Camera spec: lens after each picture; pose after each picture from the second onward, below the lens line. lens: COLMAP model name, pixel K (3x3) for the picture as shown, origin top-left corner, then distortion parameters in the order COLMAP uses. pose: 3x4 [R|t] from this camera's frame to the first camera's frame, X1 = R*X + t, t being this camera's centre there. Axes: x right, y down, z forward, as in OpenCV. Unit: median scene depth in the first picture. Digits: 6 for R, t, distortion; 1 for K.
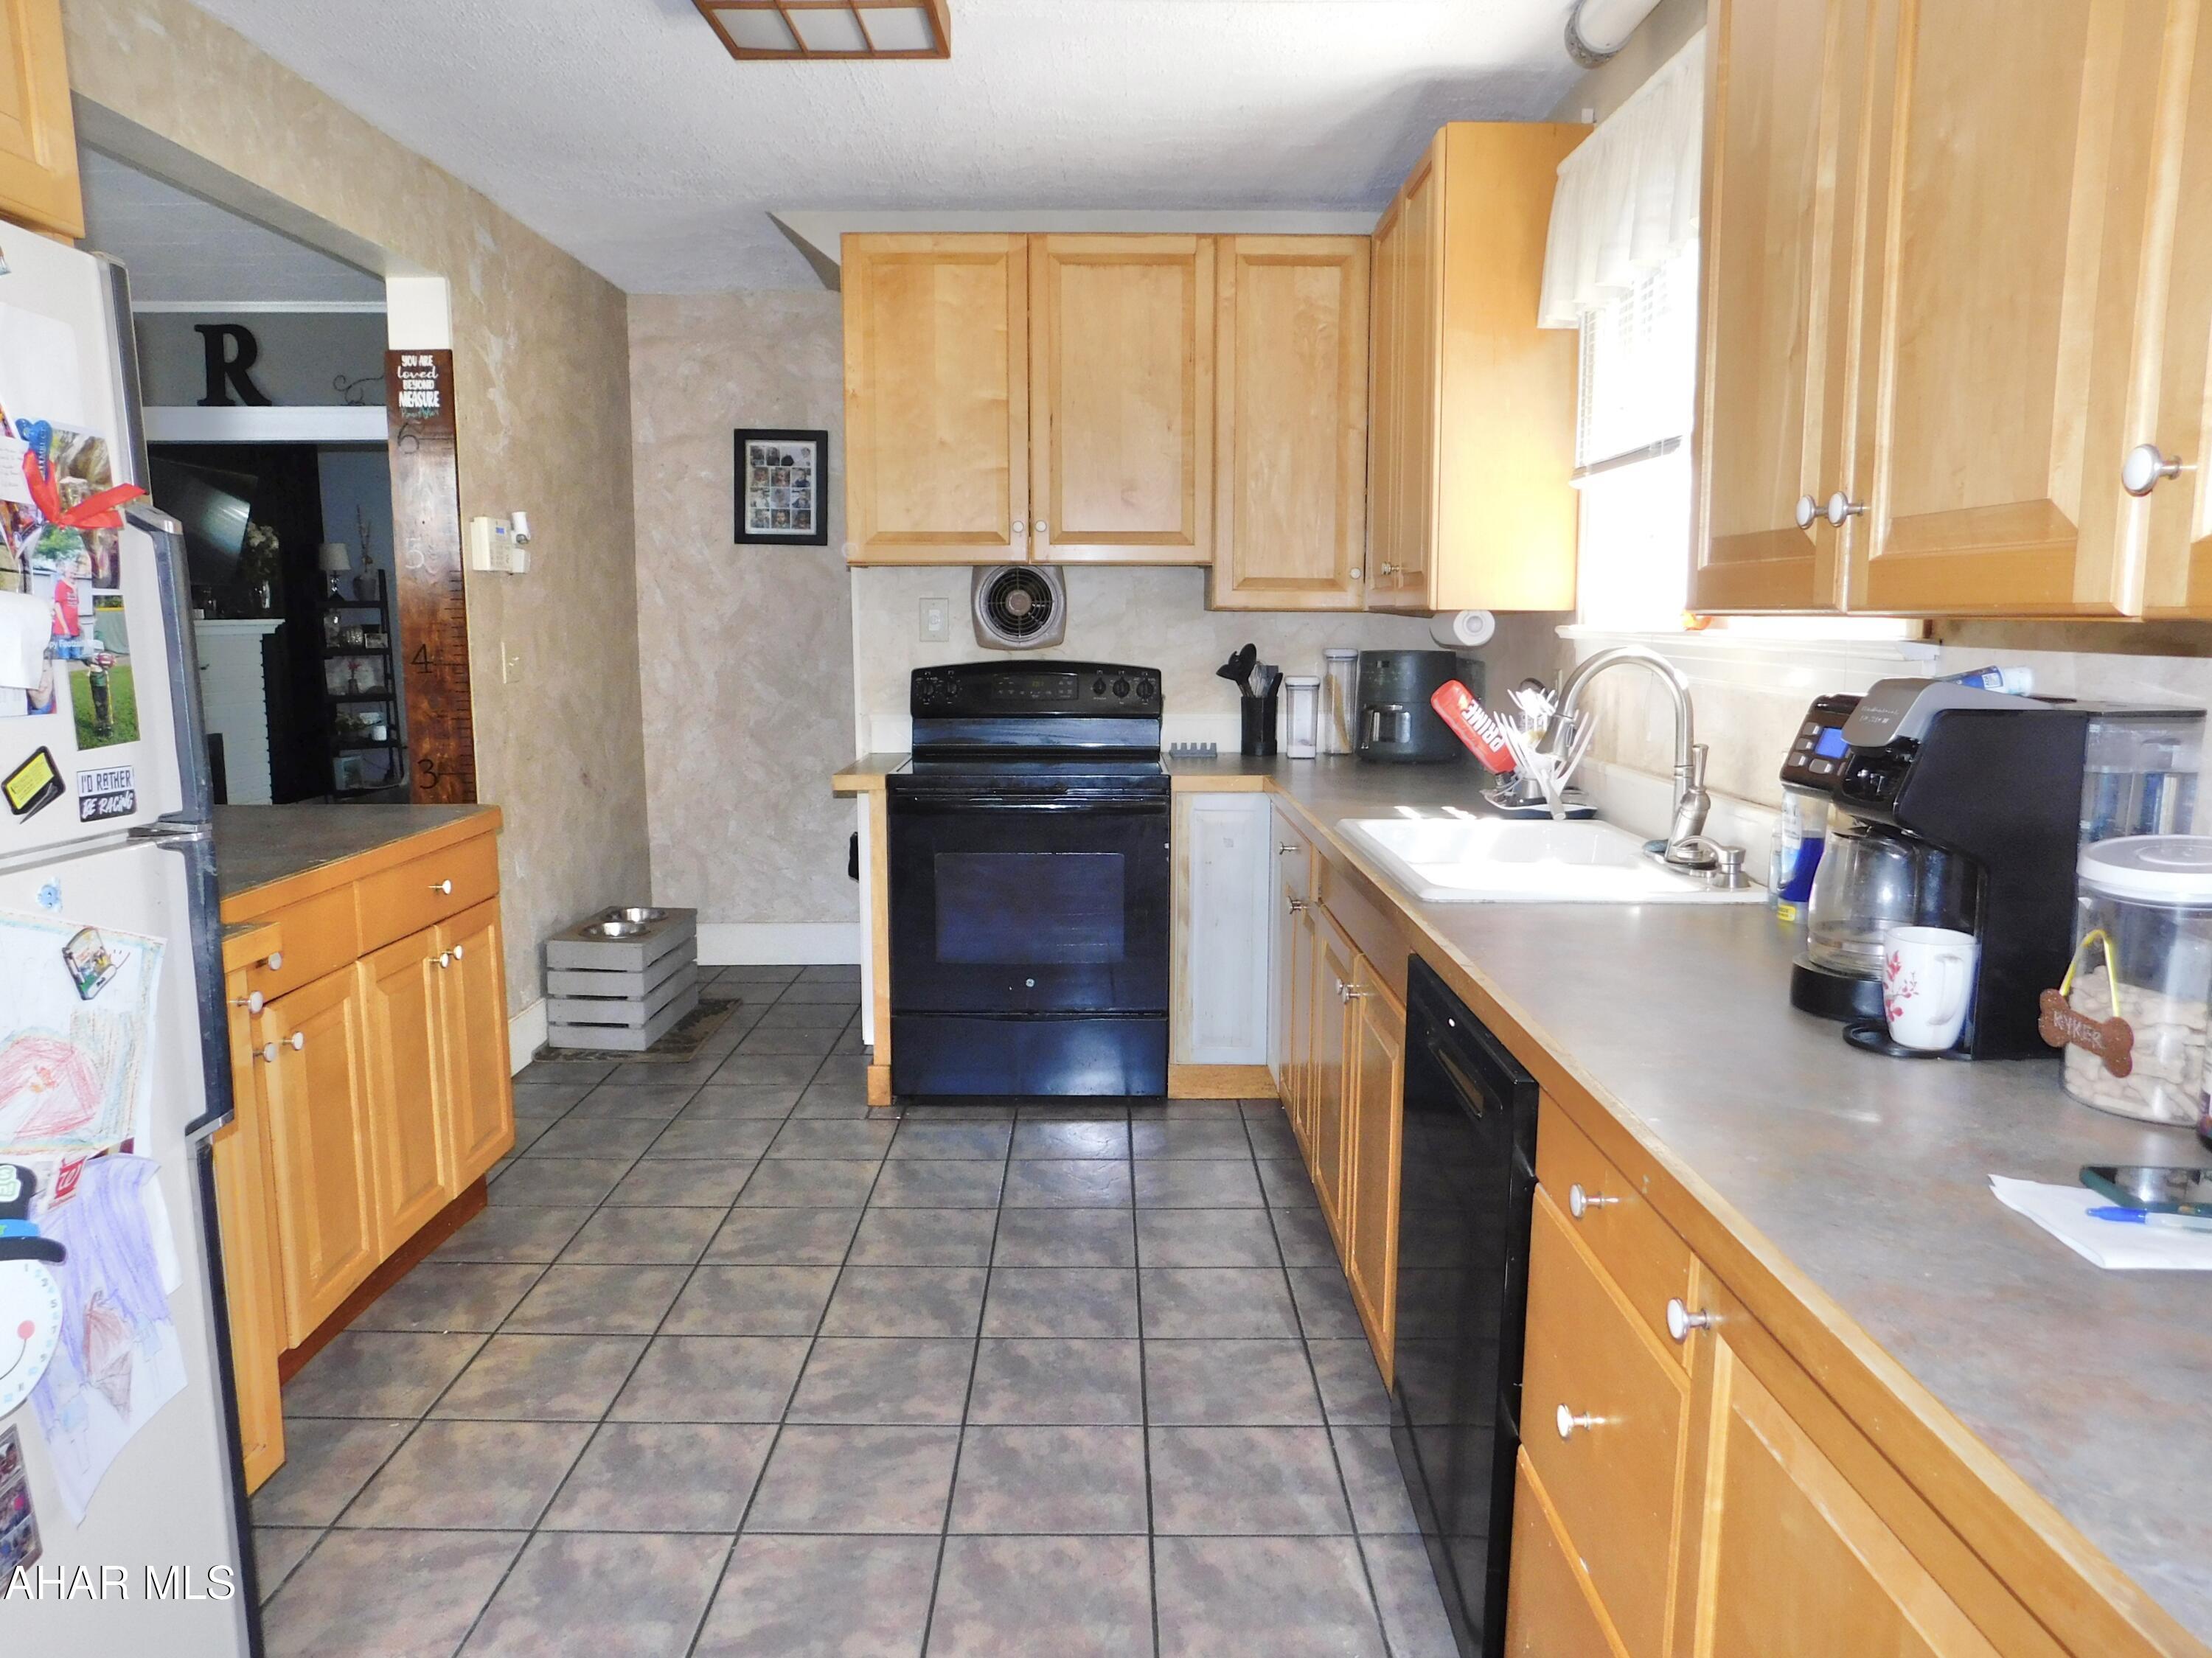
lens RADIAL K [[1495.3, 0, 1108.9], [0, 1495.3, 829.0], [0, 0, 1]] dist [-0.048719, 0.028729]
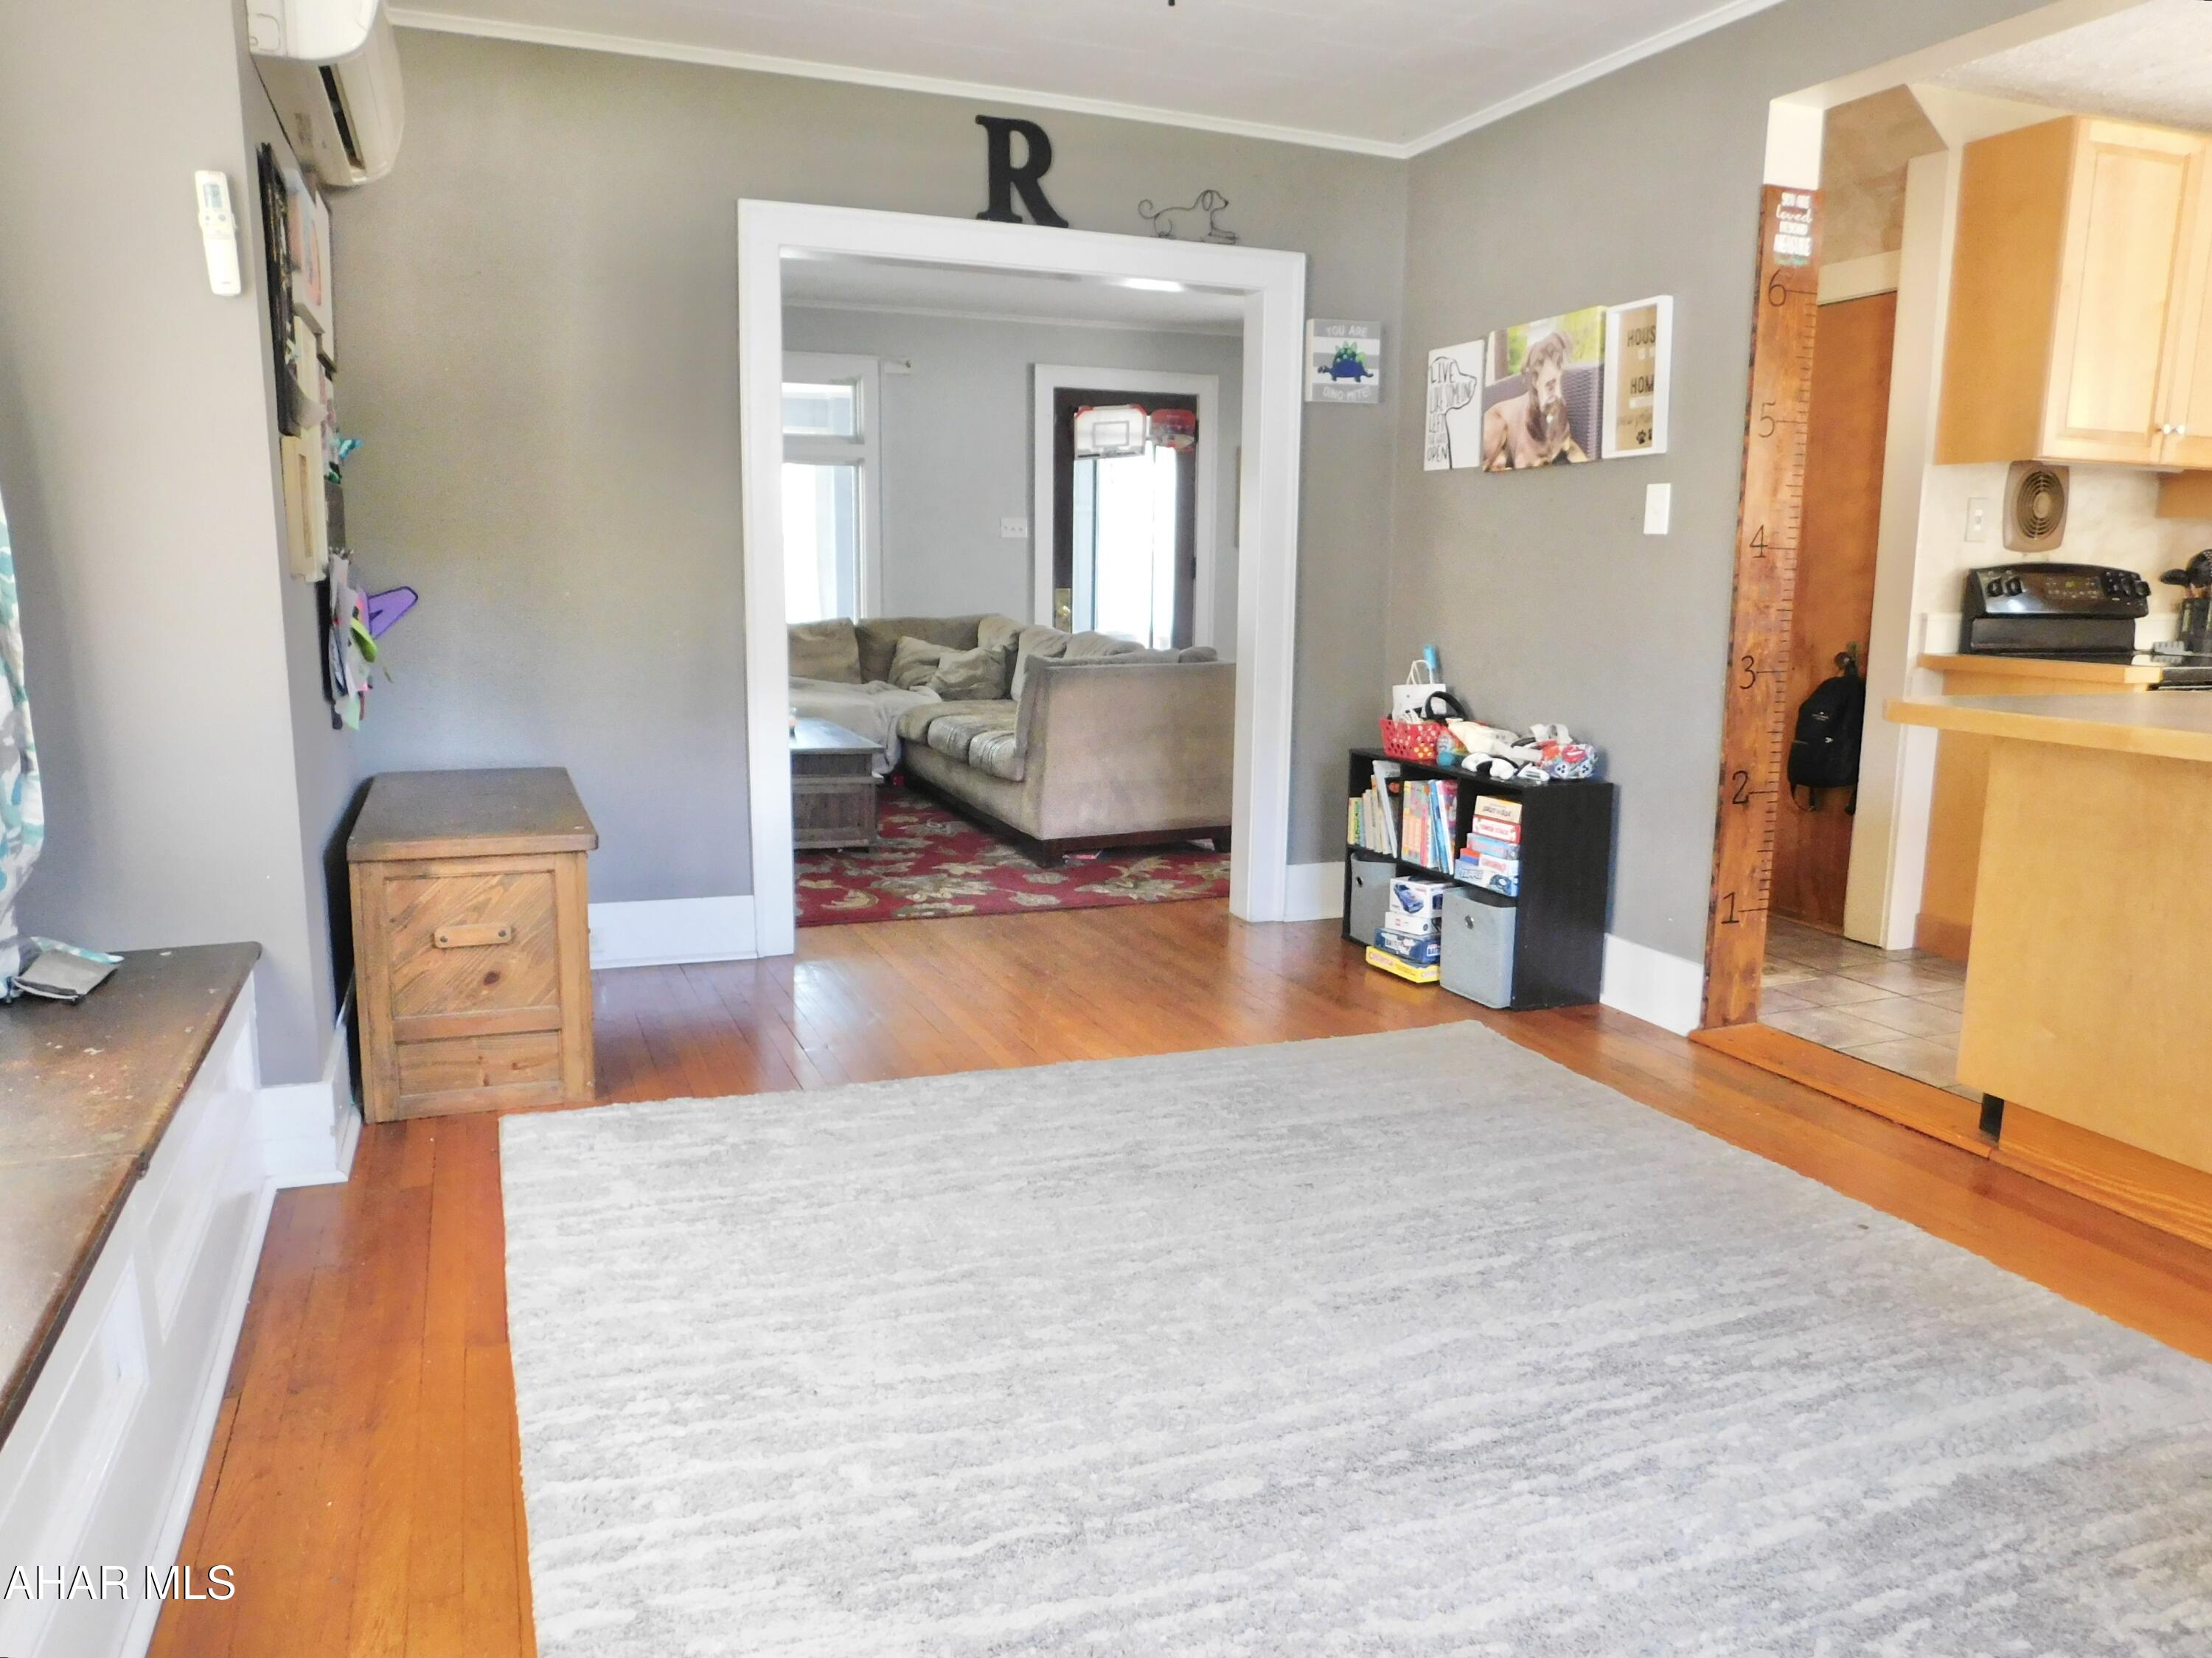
lens RADIAL K [[1571.4, 0, 1099.4], [0, 1571.4, 825.5], [0, 0, 1]] dist [-0.046579, 0.020244]
pose [[0.930705, -0.047386, 0.362687, -0.578898], [0.037861, 0.998727, 0.033331, 0.004297], [-0.363805, -0.017290, 0.931315, 0.135591]]
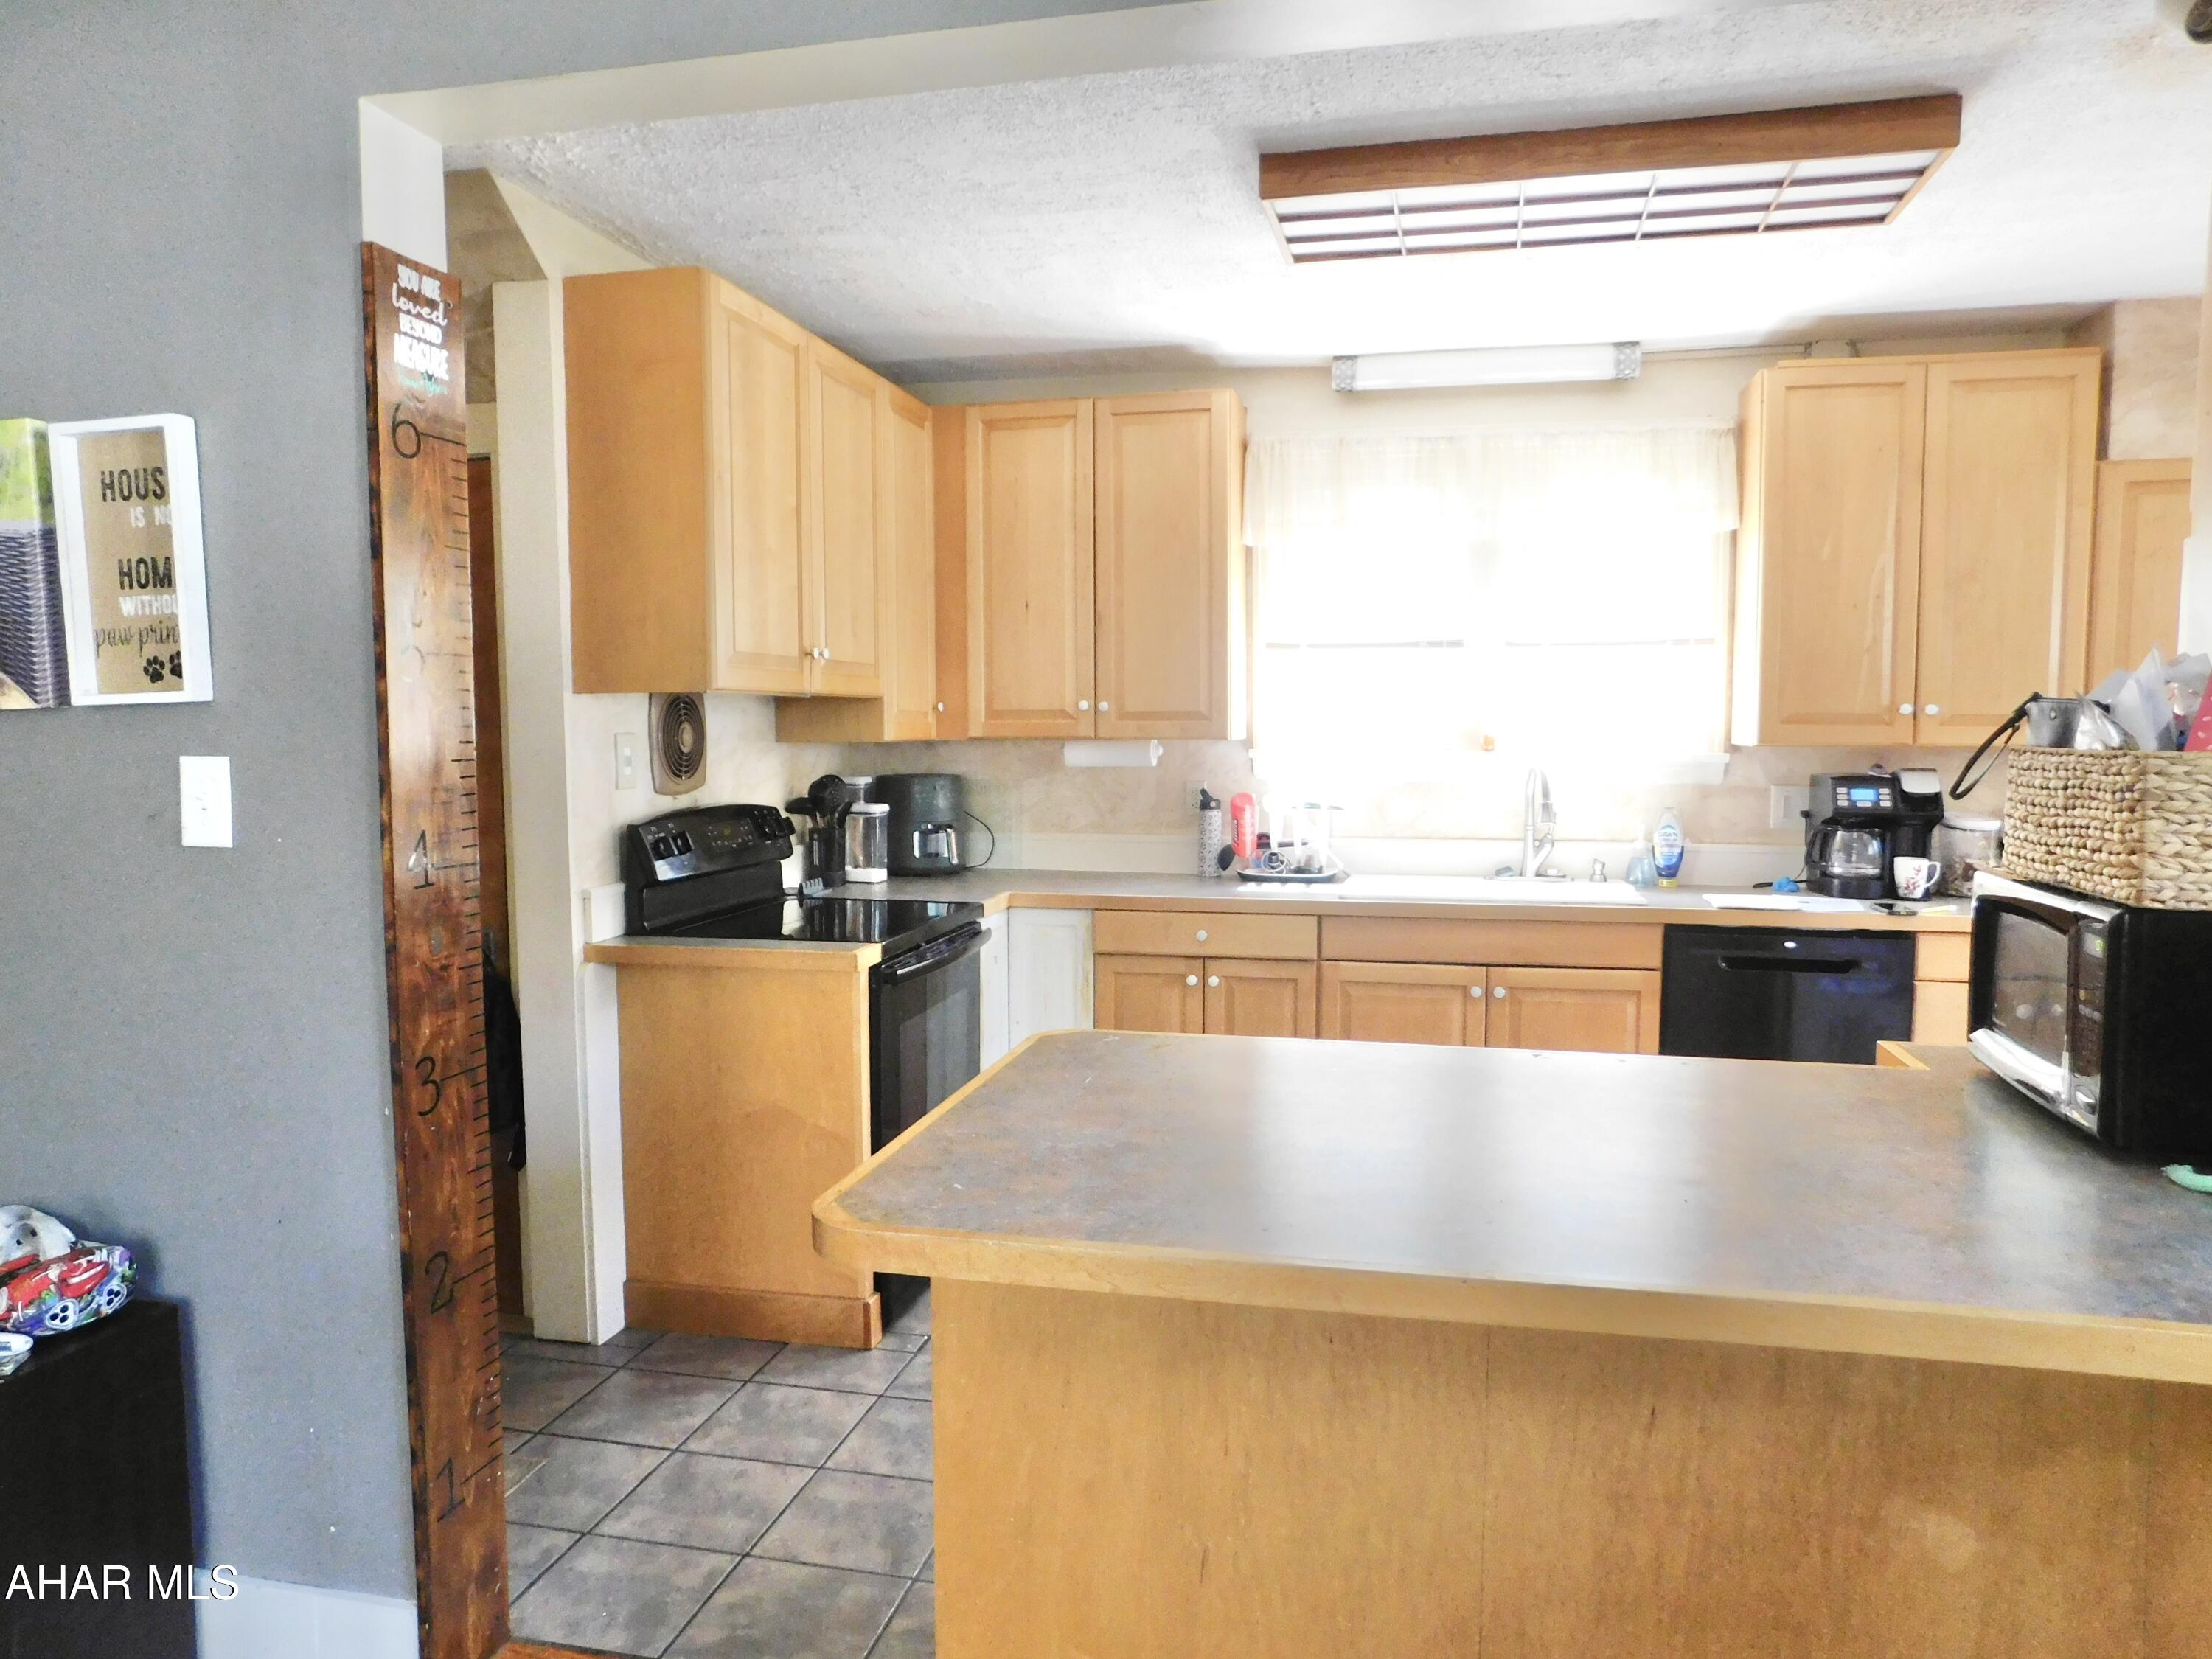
lens RADIAL K [[1448.1, 0, 1110.3], [0, 1448.1, 819.5], [0, 0, 1]] dist [-0.022969, 0.008712]
pose [[0.225108, -0.066780, 0.972042, -0.437743], [0.144403, 0.988917, 0.034498, -0.054882], [-0.963574, 0.132600, 0.232257, 0.323796]]
